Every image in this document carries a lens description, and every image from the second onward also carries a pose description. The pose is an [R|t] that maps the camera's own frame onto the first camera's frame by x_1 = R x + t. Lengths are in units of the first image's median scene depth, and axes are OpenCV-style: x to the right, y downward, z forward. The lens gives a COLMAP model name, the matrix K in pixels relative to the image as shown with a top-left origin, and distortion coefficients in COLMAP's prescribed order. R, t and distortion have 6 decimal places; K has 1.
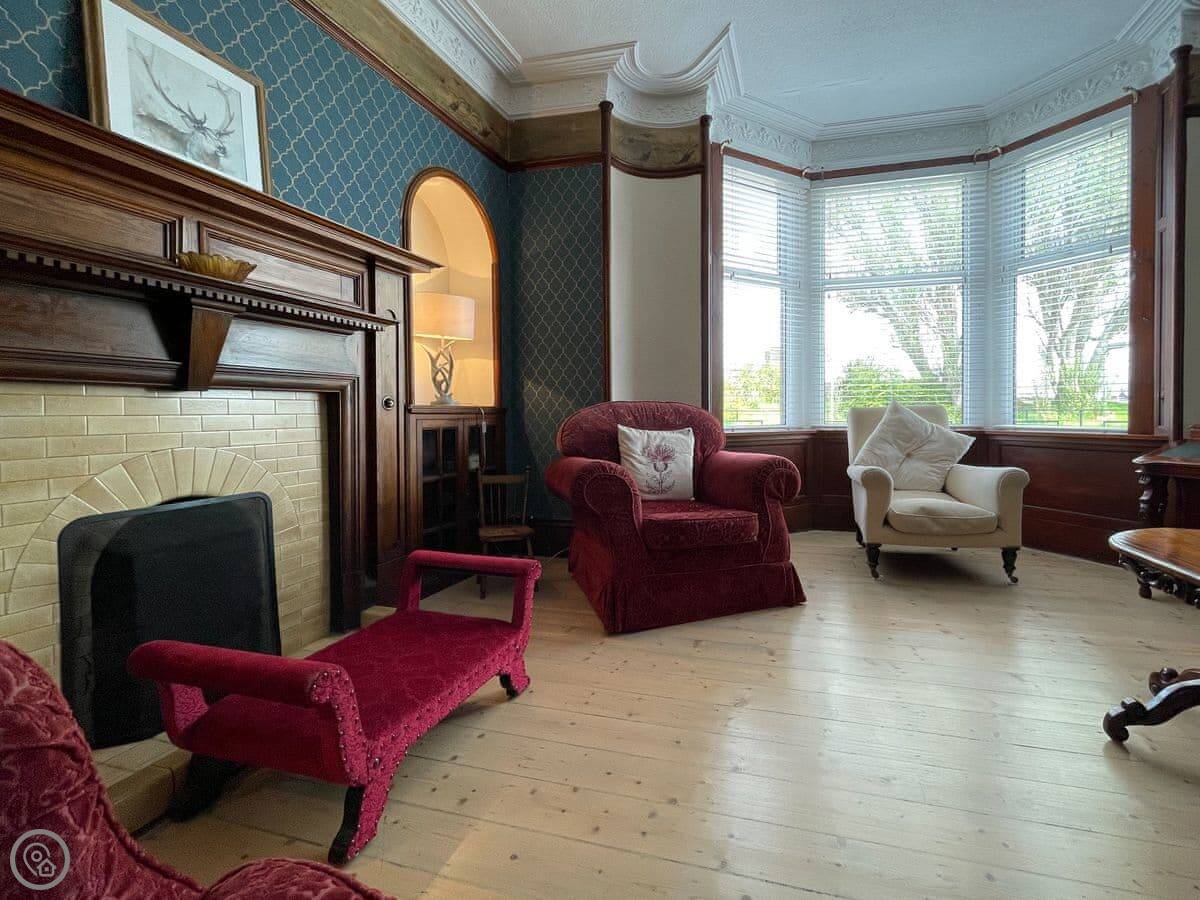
lens RADIAL K [[479.3, 0, 590.1], [0, 479.3, 422.5], [0, 0, 1]] dist [-0.000590, -0.000527]
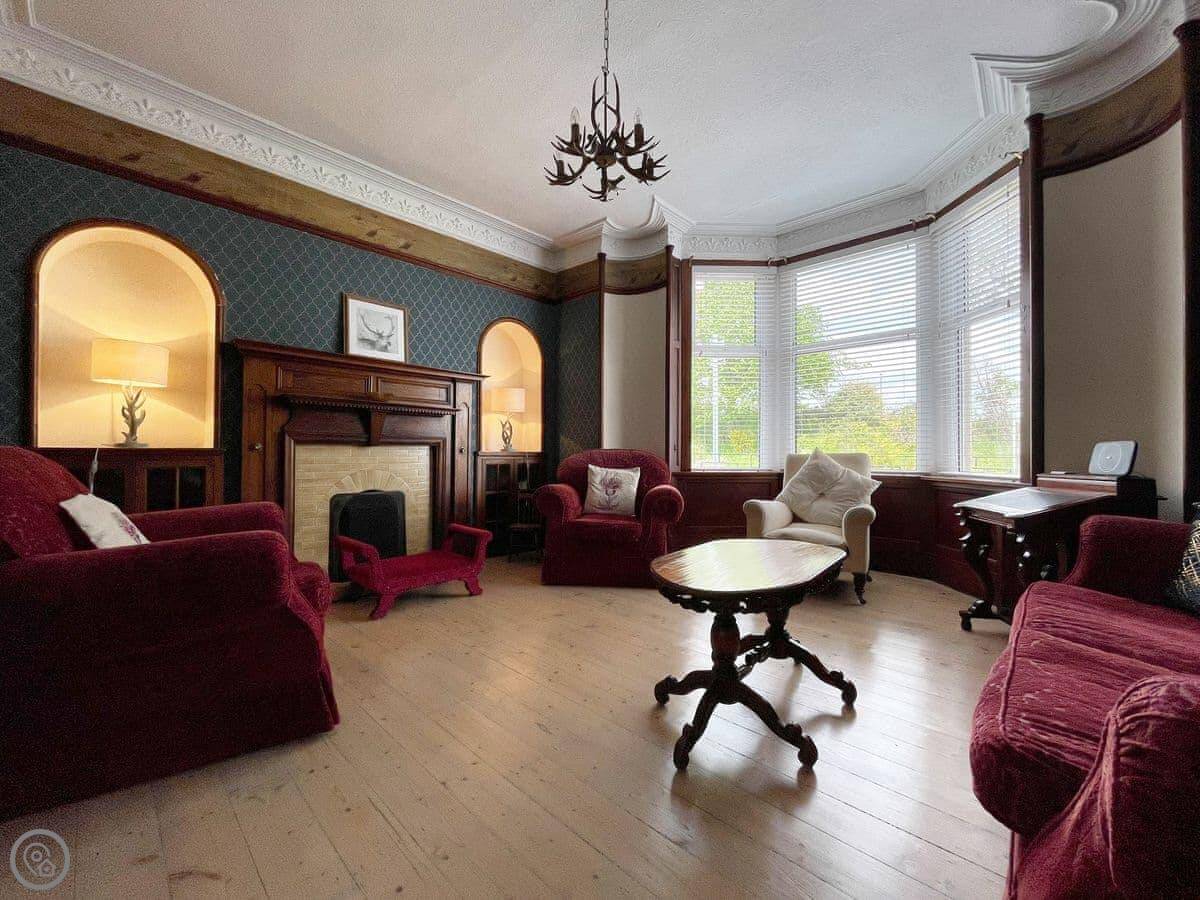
lens RADIAL K [[479.3, 0, 601.8], [0, 479.3, 447.9], [0, 0, 1]] dist [-0.000590, -0.000527]
pose [[0.869722, 0.001275, -0.493541, 0.873190], [-0.015853, 0.999553, -0.025355, -0.009836], [0.493288, 0.029876, 0.869353, -0.343499]]
